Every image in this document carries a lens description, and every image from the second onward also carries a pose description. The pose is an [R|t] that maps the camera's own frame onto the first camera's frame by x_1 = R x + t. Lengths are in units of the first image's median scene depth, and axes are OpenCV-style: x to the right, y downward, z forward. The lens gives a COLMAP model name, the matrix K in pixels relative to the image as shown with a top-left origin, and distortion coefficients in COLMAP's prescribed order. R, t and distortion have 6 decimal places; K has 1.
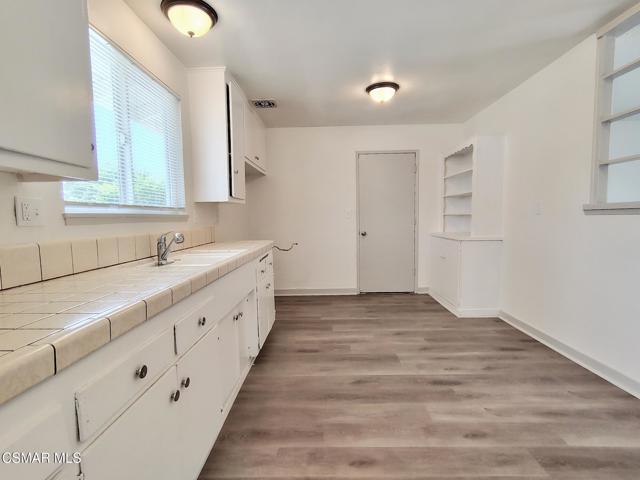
lens RADIAL K [[303.5, 0, 317.3], [0, 303.5, 241.1], [0, 0, 1]] dist [-0.001921, 0.000073]
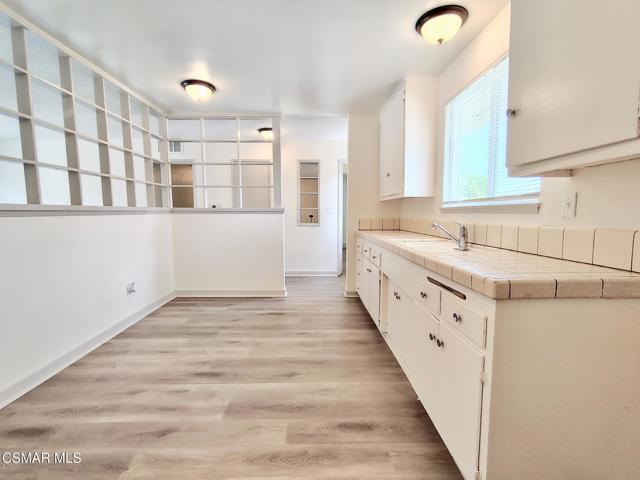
lens RADIAL K [[326.8, 0, 333.3], [0, 326.8, 242.3], [0, 0, 1]] dist [-0.001739, -0.000041]
pose [[-0.995221, 0.033024, -0.091897, 0.072698], [0.017404, 0.985998, 0.165844, -0.136048], [0.096088, 0.163452, -0.981861, 1.786833]]
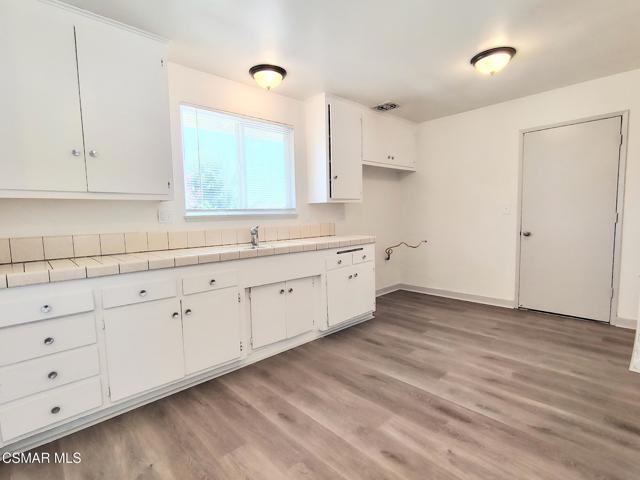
lens RADIAL K [[303.5, 0, 317.3], [0, 303.5, 241.1], [0, 0, 1]] dist [-0.001921, 0.000073]
pose [[0.716447, 0.058703, -0.695168, 0.616055], [-0.044164, 0.998271, 0.038782, -0.024420], [0.696242, 0.002916, 0.717801, 0.114225]]
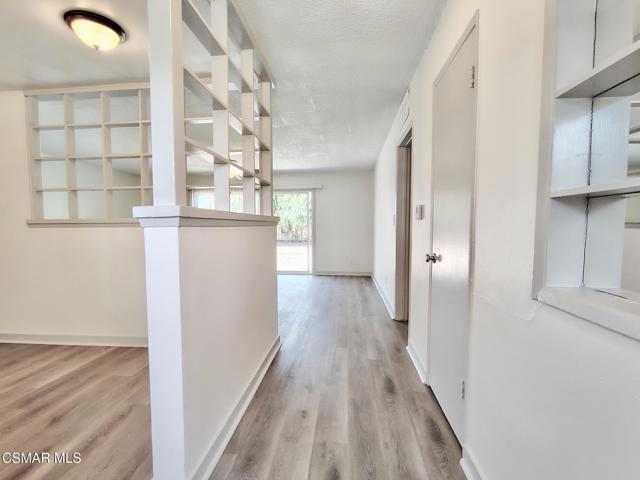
lens RADIAL K [[297.7, 0, 320.2], [0, 297.7, 244.4], [0, 0, 1]] dist [-0.002311, -0.000511]
pose [[0.061943, -0.043940, 0.997112, -0.276492], [0.072215, 0.996609, 0.039432, 0.023244], [-0.995464, 0.069564, 0.064907, -0.285932]]
